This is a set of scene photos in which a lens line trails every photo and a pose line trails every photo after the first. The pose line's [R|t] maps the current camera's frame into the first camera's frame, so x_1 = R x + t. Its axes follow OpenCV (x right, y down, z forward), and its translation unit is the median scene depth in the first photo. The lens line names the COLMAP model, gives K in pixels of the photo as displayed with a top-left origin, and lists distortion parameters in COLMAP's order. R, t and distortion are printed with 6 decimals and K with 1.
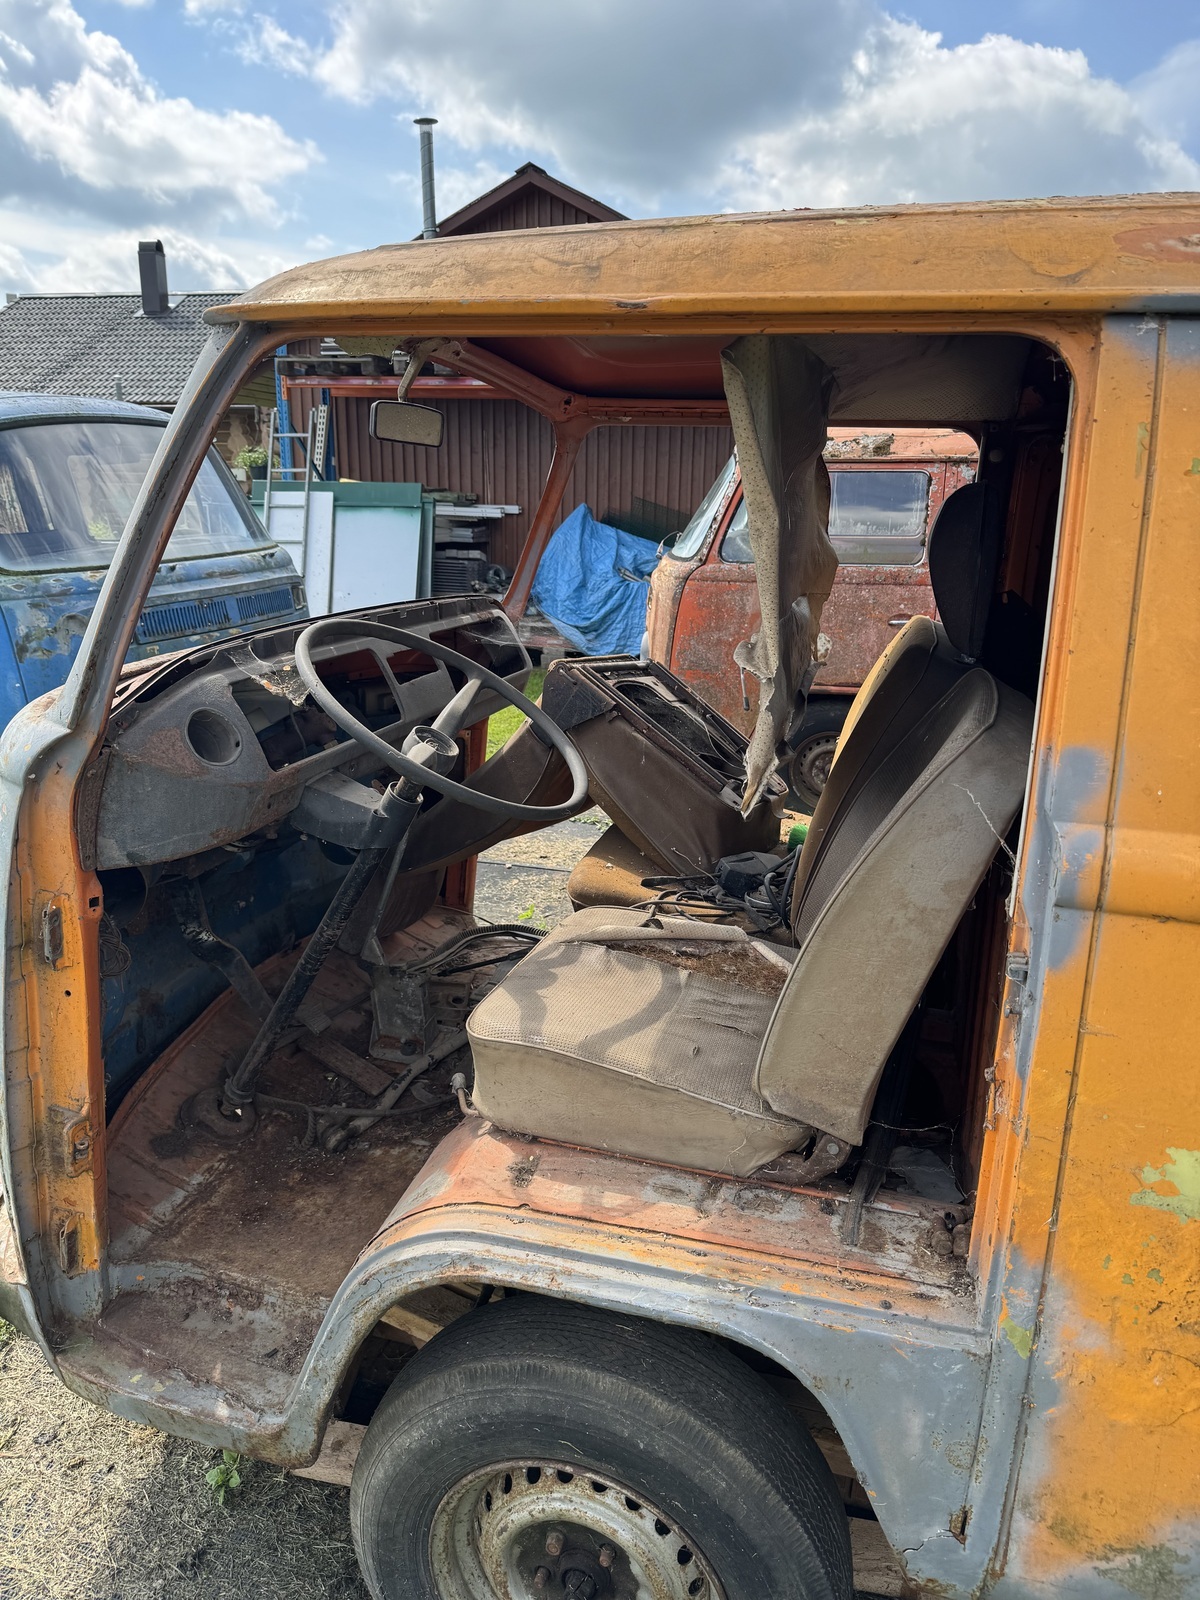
lens RADIAL K [[1135.1, 0, 600.0], [0, 1135.1, 800.0], [0, 0, 1]] dist [0.099613, -0.166406]
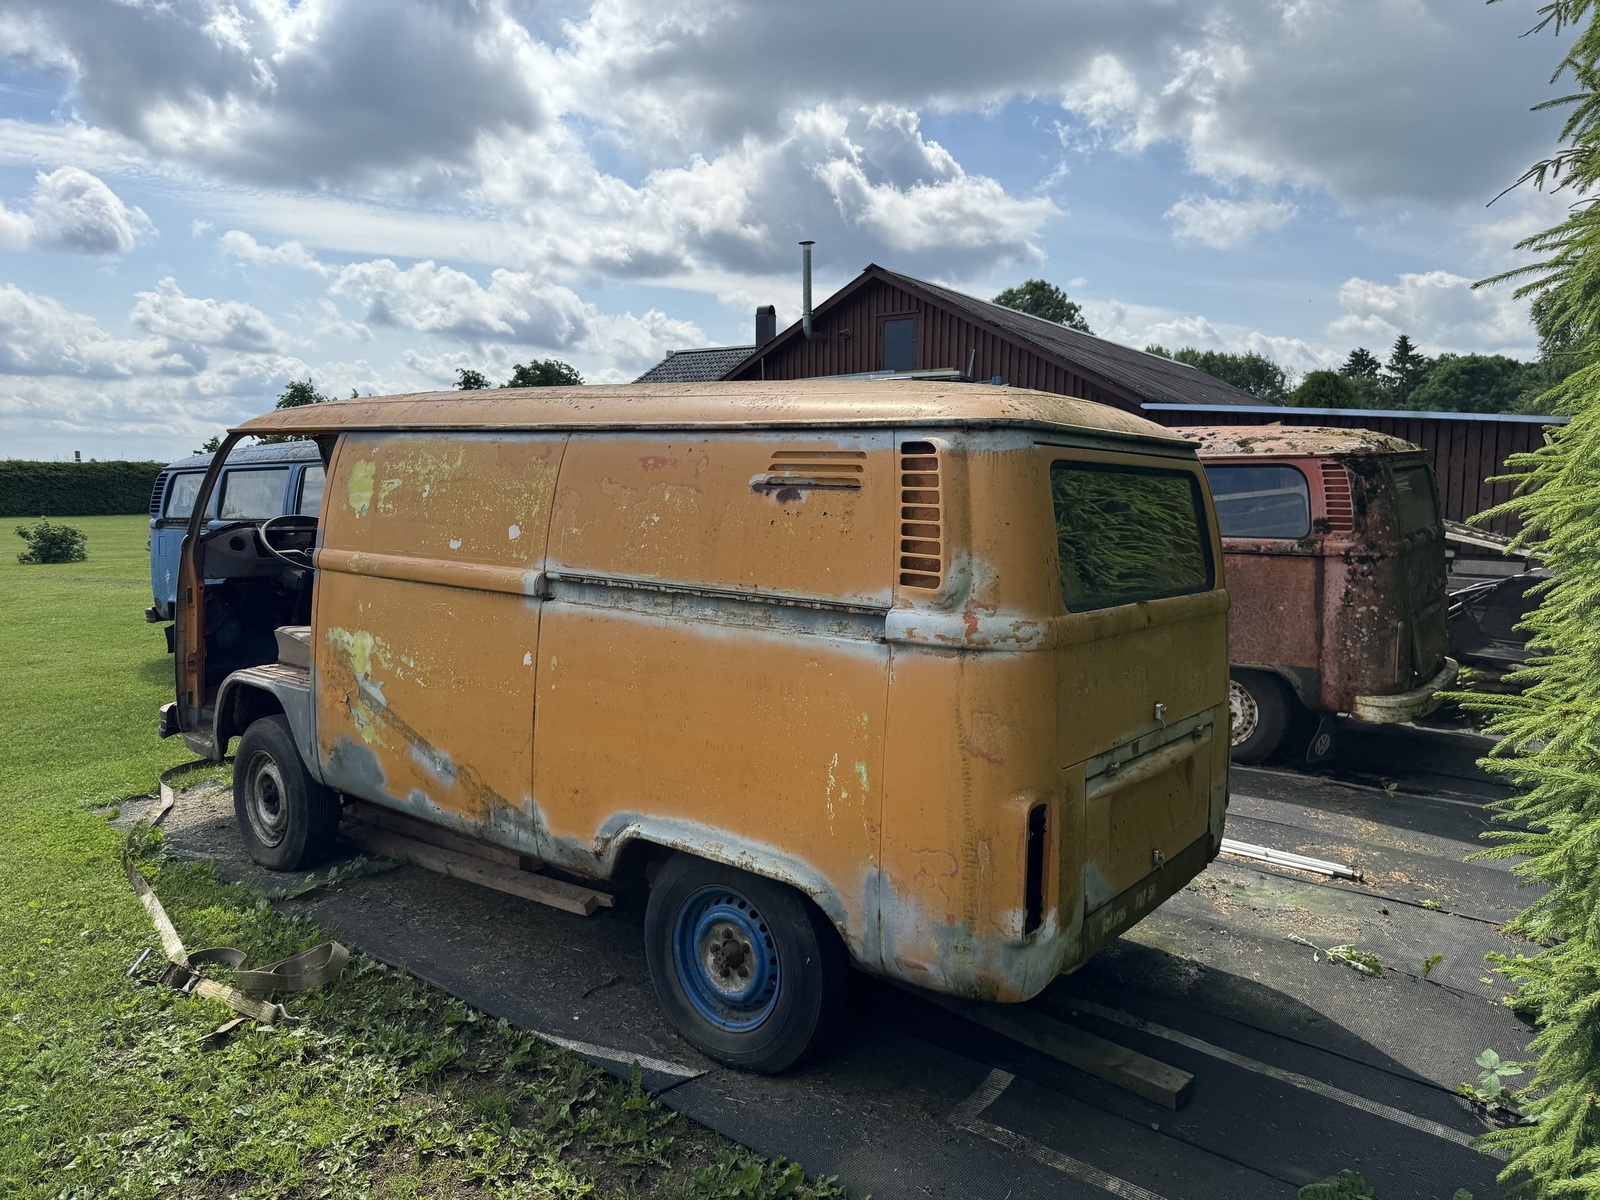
lens RADIAL K [[1135.1, 0, 800.0], [0, 1135.1, 600.0], [0, 0, 1]] dist [0.099613, -0.166406]
pose [[0.915237, 0.038985, -0.401026, 0.442760], [-0.106229, 0.983440, -0.146837, 0.074636], [0.388661, 0.176991, 0.904222, -0.244035]]
